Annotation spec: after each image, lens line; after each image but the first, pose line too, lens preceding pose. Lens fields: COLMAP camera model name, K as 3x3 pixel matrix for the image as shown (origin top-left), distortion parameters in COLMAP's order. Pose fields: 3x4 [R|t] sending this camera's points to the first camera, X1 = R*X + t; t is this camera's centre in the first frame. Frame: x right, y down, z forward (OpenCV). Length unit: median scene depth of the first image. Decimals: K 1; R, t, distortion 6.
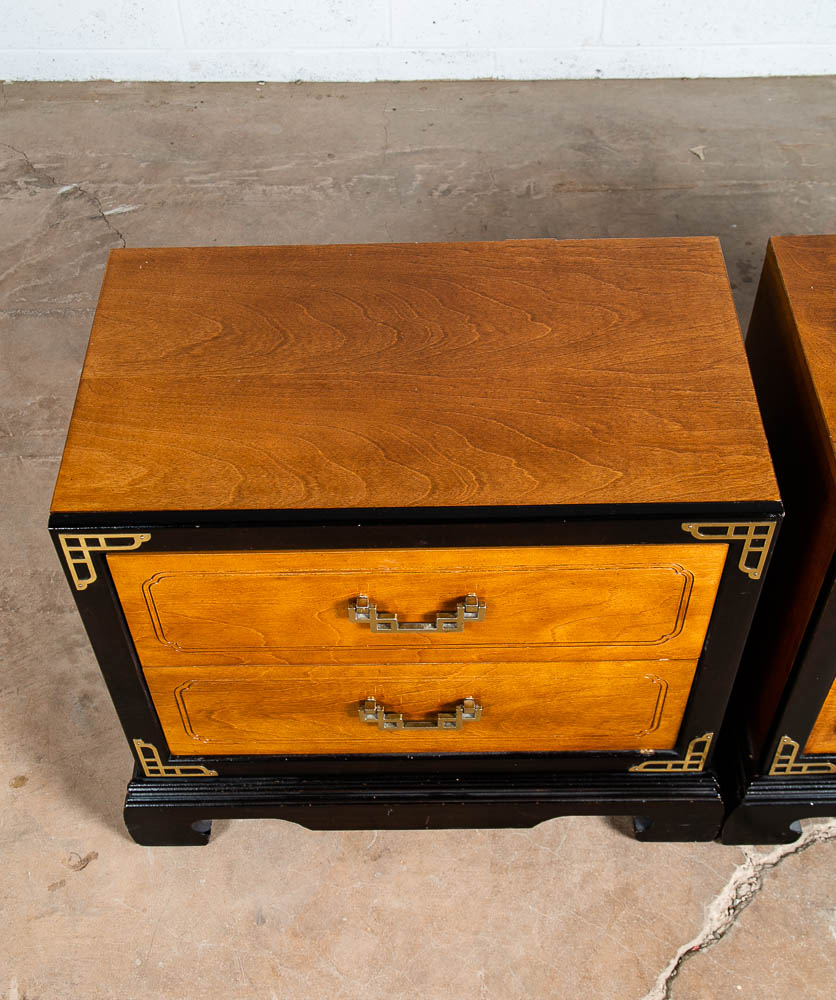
lens RADIAL K [[1317.0, 0, 391.9], [0, 1317.0, 512.2], [0, 0, 1]] dist [-0.008104, 0.068212]
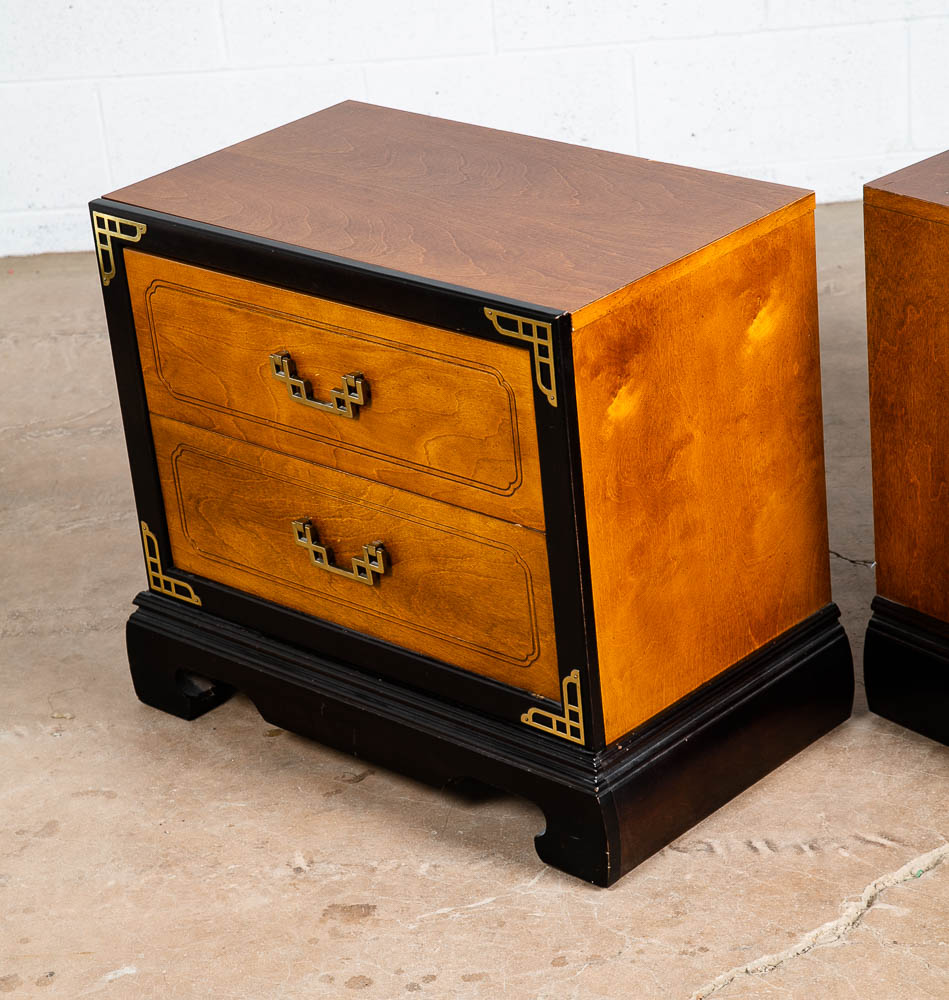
lens RADIAL K [[2976.2, 0, 474.5], [0, 2976.2, 500.0], [0, 0, 1]] dist [0.357103, 0.063050]
pose [[0.743845, 0.252334, -0.618888, 1.271356], [-0.470028, 0.855815, -0.215995, 0.485120], [0.475151, 0.451562, 0.755197, -0.545673]]
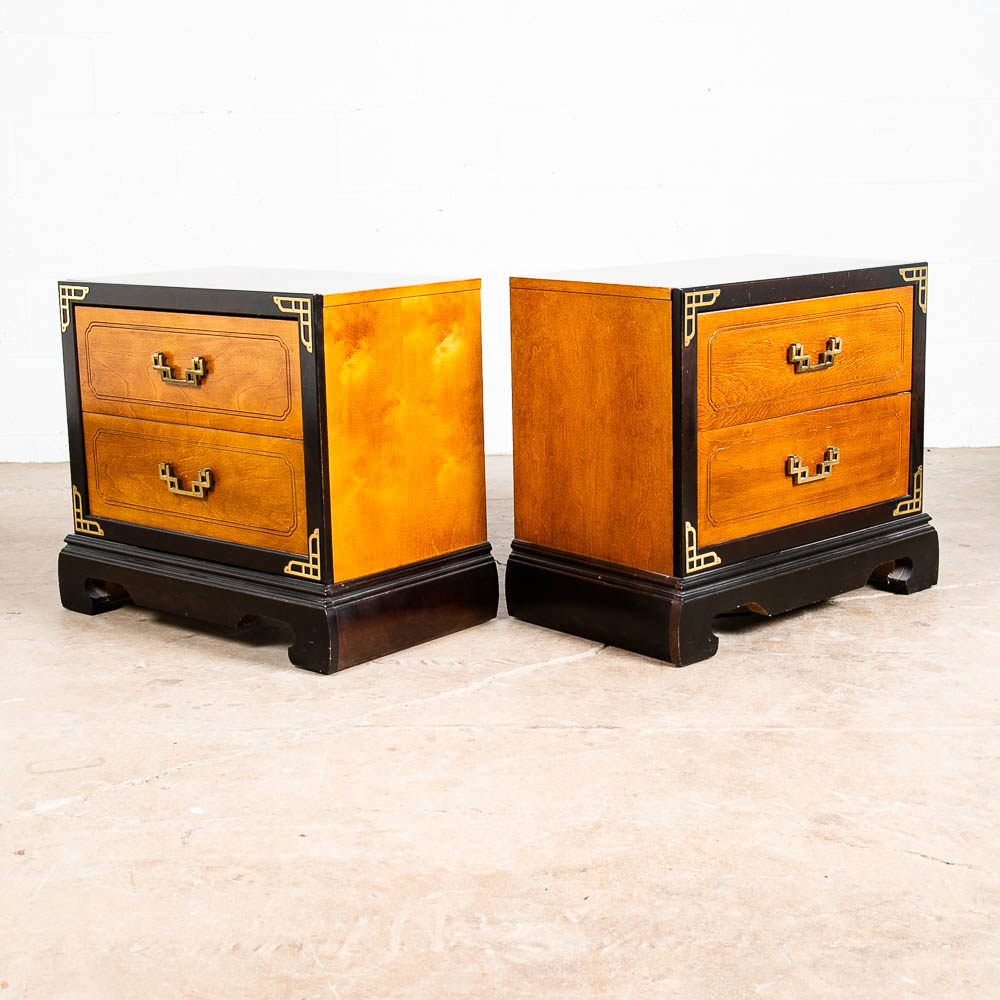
lens RADIAL K [[1779.4, 0, 502.2], [0, 1779.4, 451.5], [0, 0, 1]] dist [0.022070, 0.072329]
pose [[0.766359, 0.129114, -0.629304, 1.458298], [-0.496557, 0.740567, -0.452760, 0.802550], [0.407584, 0.659462, 0.631653, -0.185544]]
